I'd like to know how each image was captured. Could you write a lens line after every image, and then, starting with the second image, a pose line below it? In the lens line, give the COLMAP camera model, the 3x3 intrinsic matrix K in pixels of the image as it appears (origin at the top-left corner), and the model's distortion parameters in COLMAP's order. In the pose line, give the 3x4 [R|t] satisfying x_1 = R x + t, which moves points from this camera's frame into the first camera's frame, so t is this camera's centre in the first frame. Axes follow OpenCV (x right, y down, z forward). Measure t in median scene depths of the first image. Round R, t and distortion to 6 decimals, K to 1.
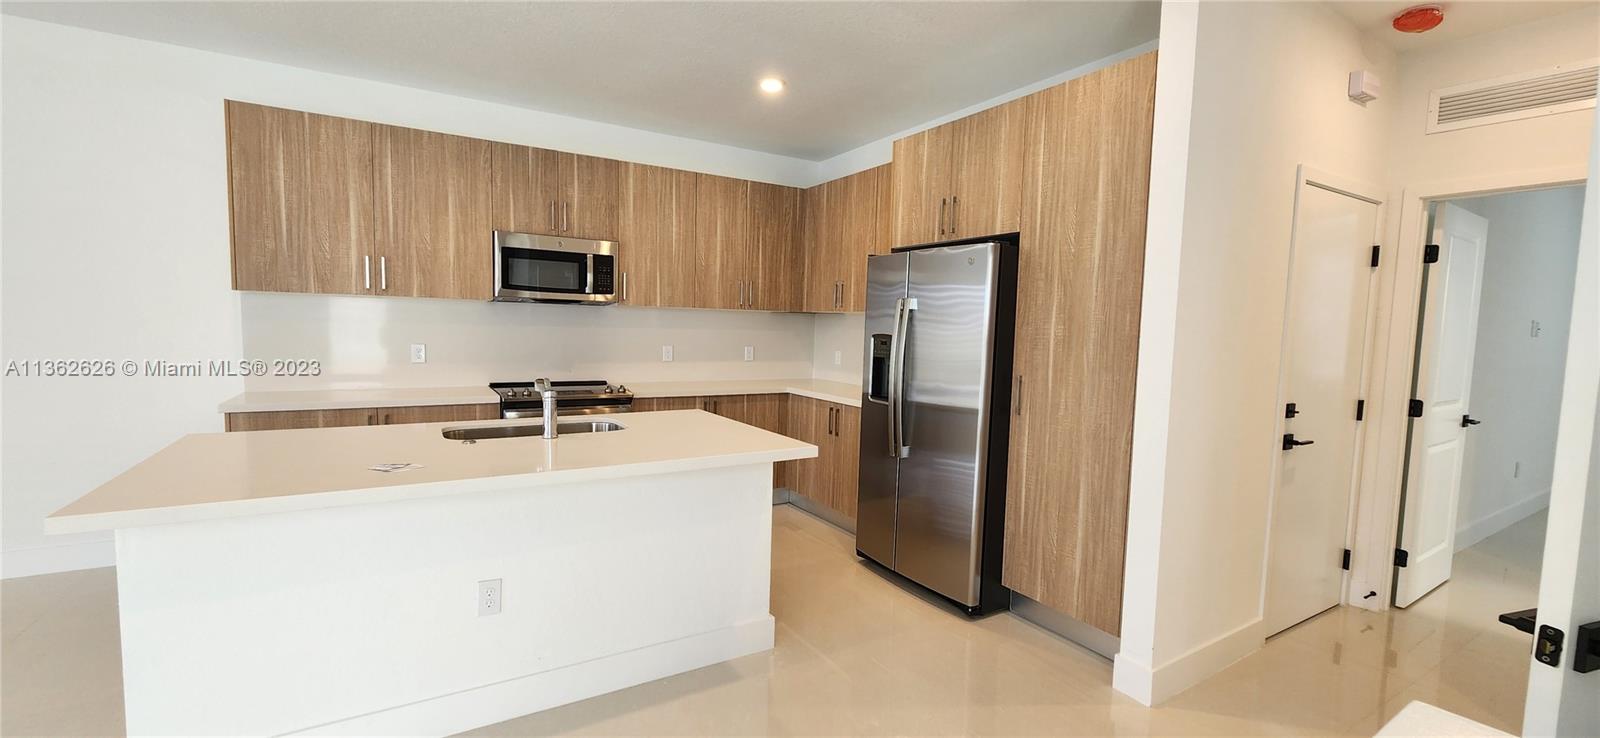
lens RADIAL K [[656.3, 0, 800.6], [0, 656.3, 373.4], [0, 0, 1]] dist [0.003079, -0.000230]
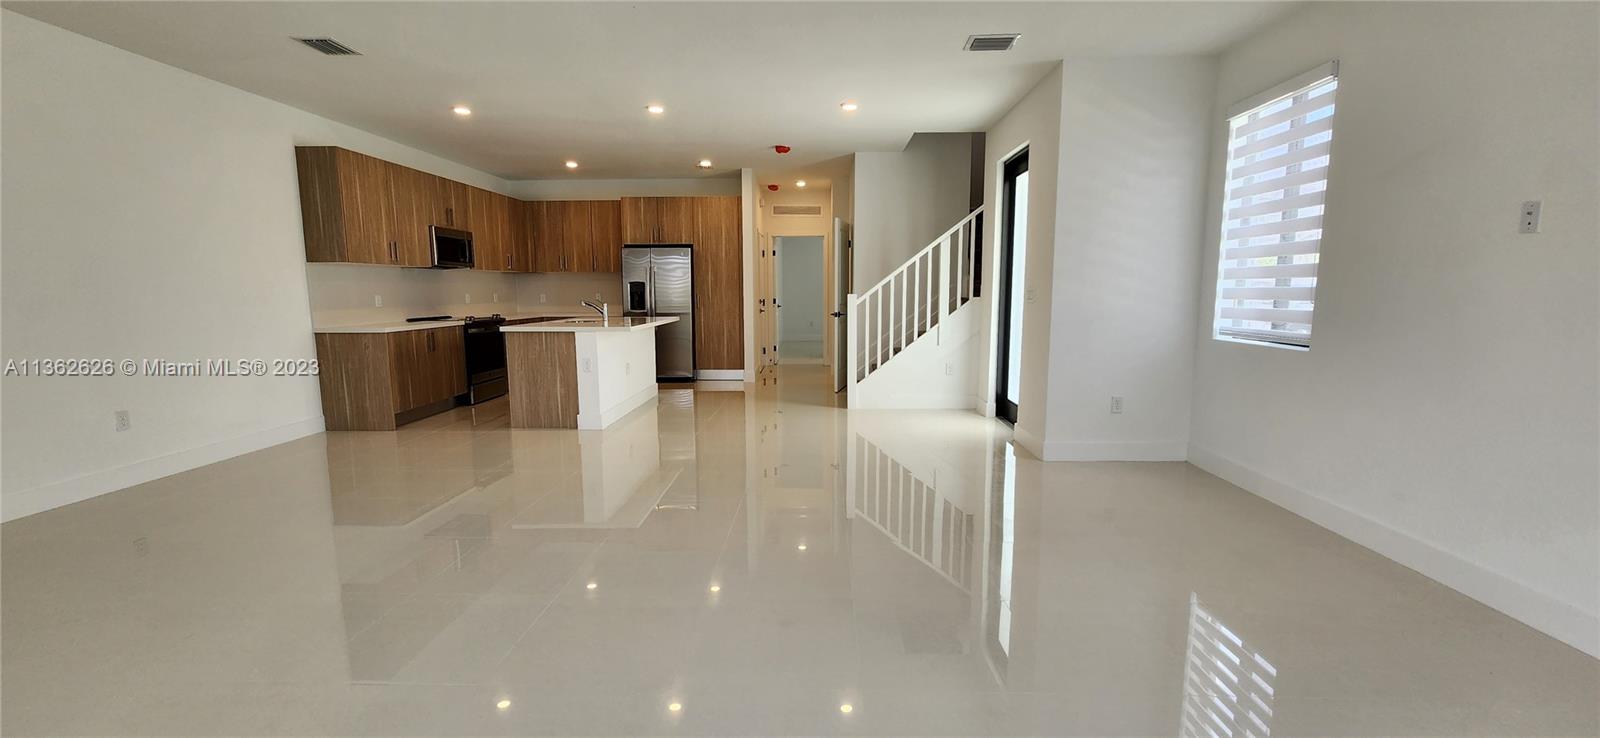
lens RADIAL K [[656.3, 0, 802.9], [0, 656.3, 373.2], [0, 0, 1]] dist [0.003079, -0.000230]
pose [[0.550017, -0.134747, 0.824211, -1.512417], [0.079687, 0.990863, 0.108814, 0.057814], [-0.831343, 0.005829, 0.555729, -0.811705]]
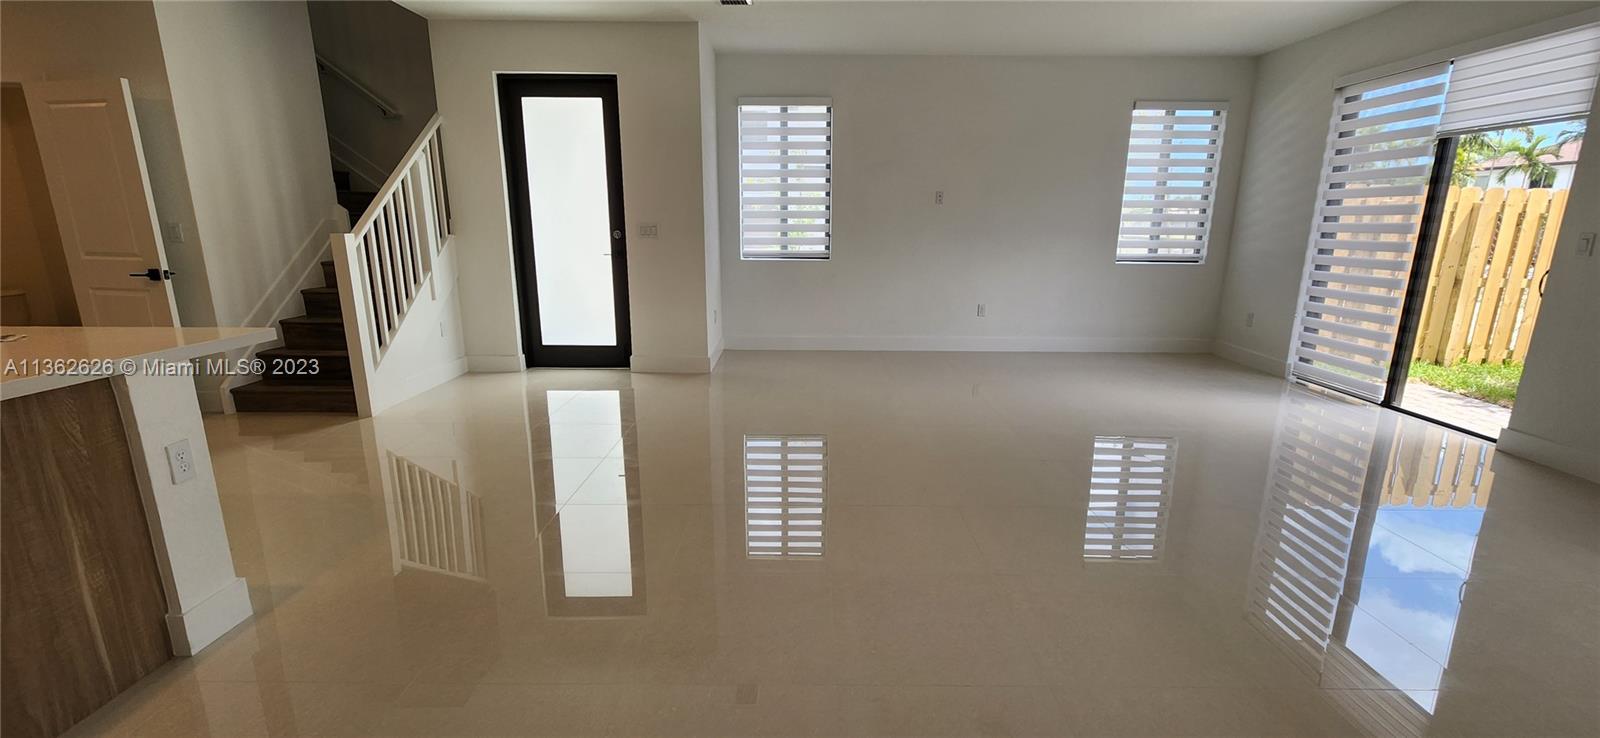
lens RADIAL K [[656.3, 0, 794.8], [0, 656.3, 376.2], [0, 0, 1]] dist [0.003079, -0.000230]
pose [[-0.856548, -0.143281, 0.495779, -1.147434], [0.015287, 0.953219, 0.301893, -0.045537], [-0.515841, 0.266165, -0.814287, 0.679295]]
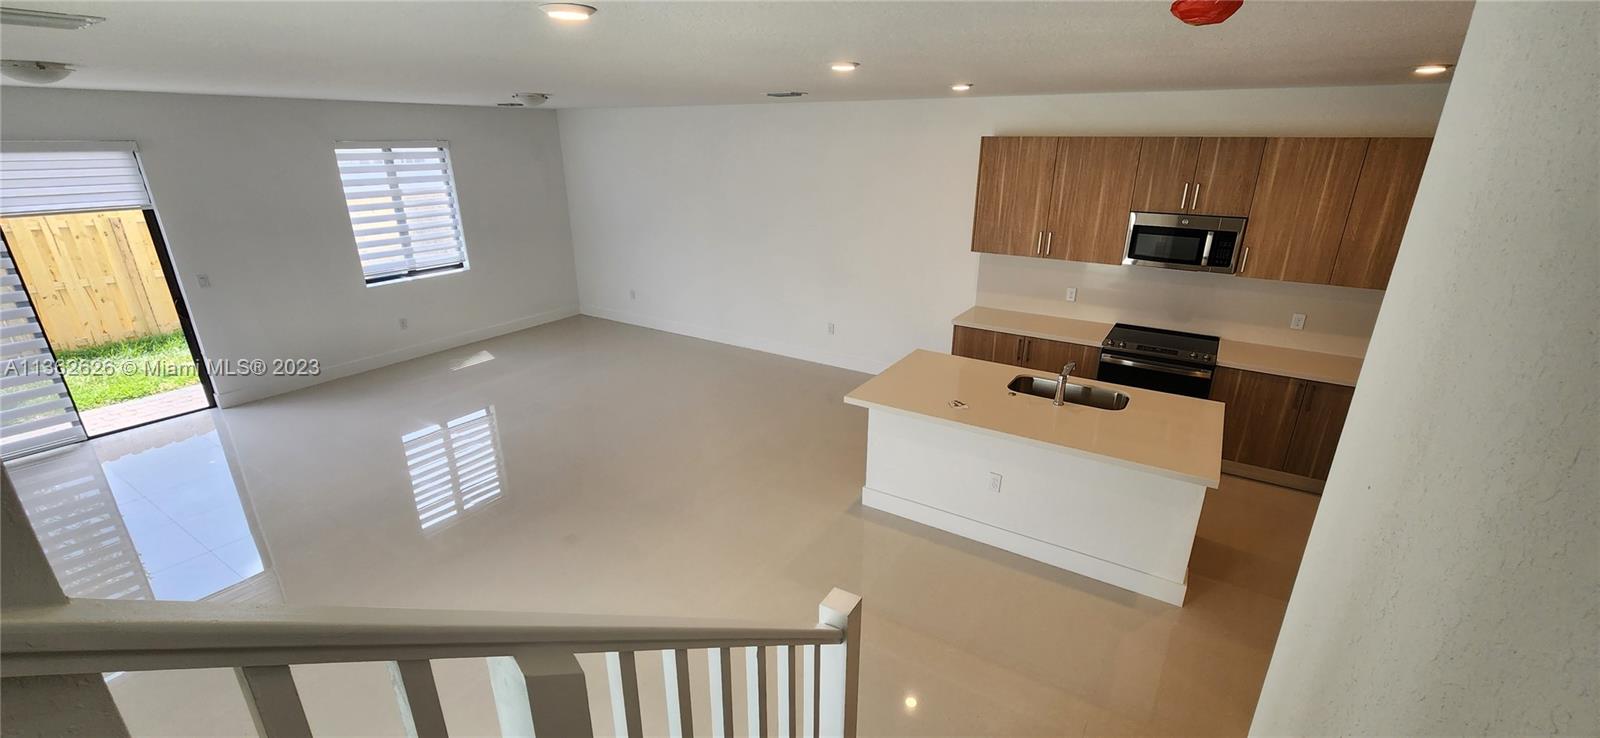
lens RADIAL K [[656.3, 0, 806.8], [0, 656.3, 368.4], [0, 0, 1]] dist [0.003079, -0.000230]
pose [[0.446611, 0.275885, -0.851132, 0.450930], [-0.057384, 0.958148, 0.280462, -0.267659], [0.892886, -0.076417, 0.443751, -0.155334]]
